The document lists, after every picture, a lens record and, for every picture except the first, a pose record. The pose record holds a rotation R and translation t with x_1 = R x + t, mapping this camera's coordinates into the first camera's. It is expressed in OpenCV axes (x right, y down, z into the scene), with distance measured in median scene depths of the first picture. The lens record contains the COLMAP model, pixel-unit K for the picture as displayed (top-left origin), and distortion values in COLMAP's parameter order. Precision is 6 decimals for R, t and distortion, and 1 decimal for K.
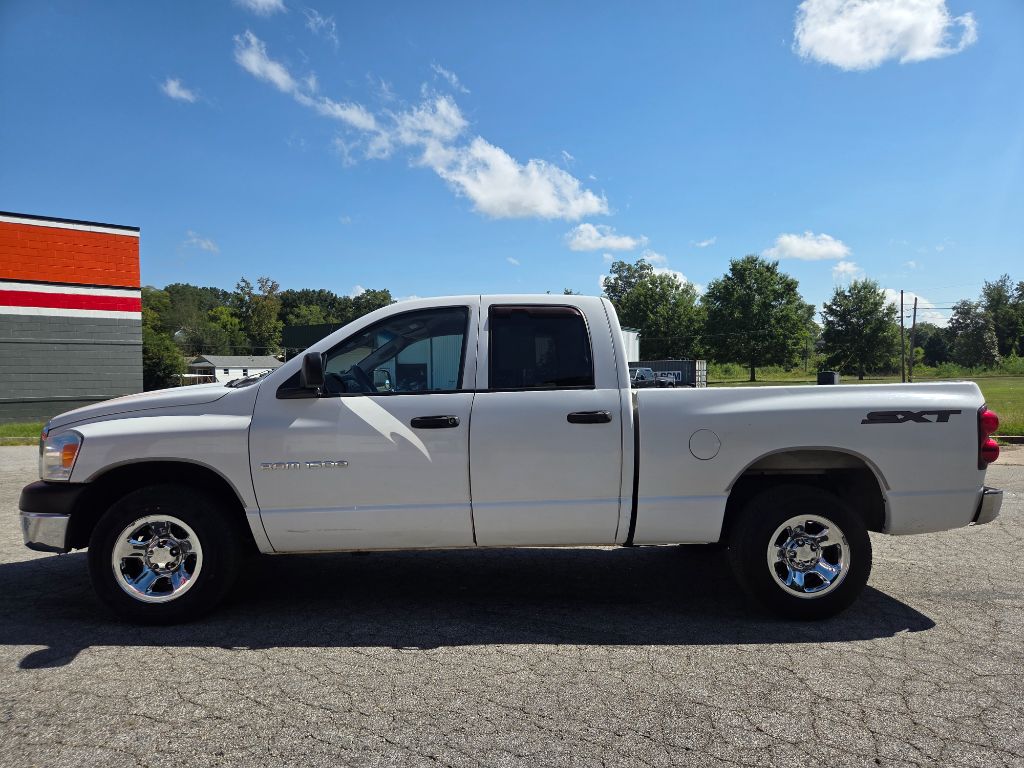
lens RADIAL K [[691.0, 0, 515.9], [0, 691.0, 387.6], [0, 0, 1]] dist [0.041982, -0.037771]
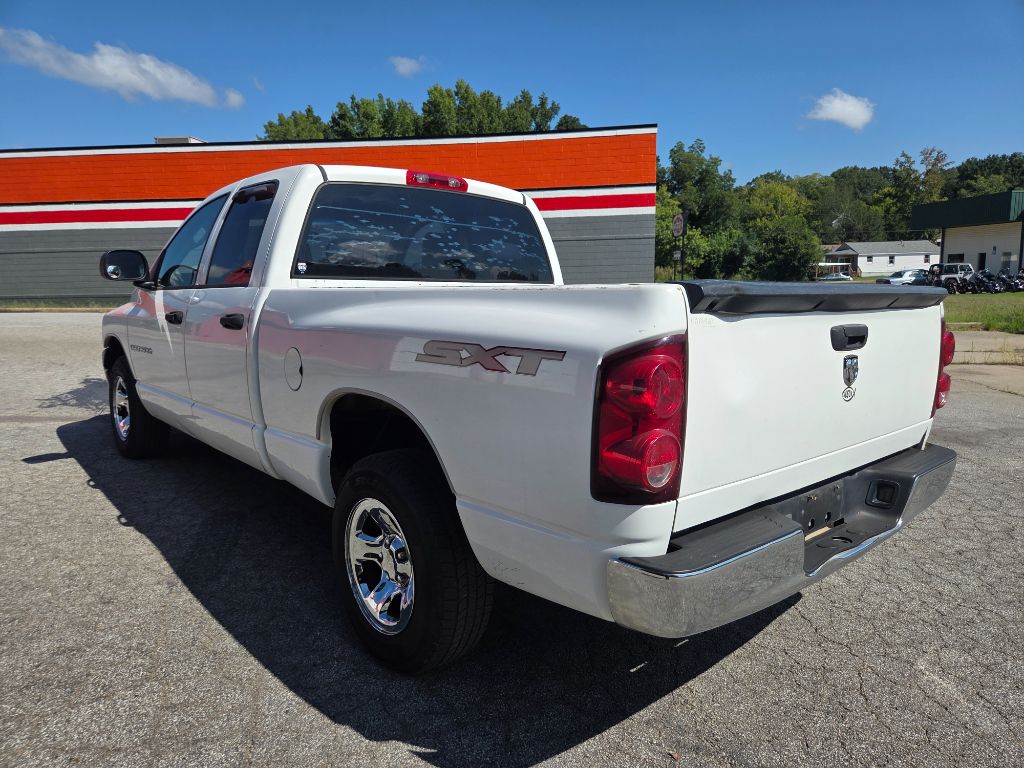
lens RADIAL K [[691.0, 0, 508.8], [0, 691.0, 390.6], [0, 0, 1]] dist [0.041982, -0.037771]
pose [[0.618406, 0.128961, -0.775205, 0.951886], [-0.001804, 0.986674, 0.162701, -0.011857], [0.785857, -0.099217, 0.610398, 0.729636]]
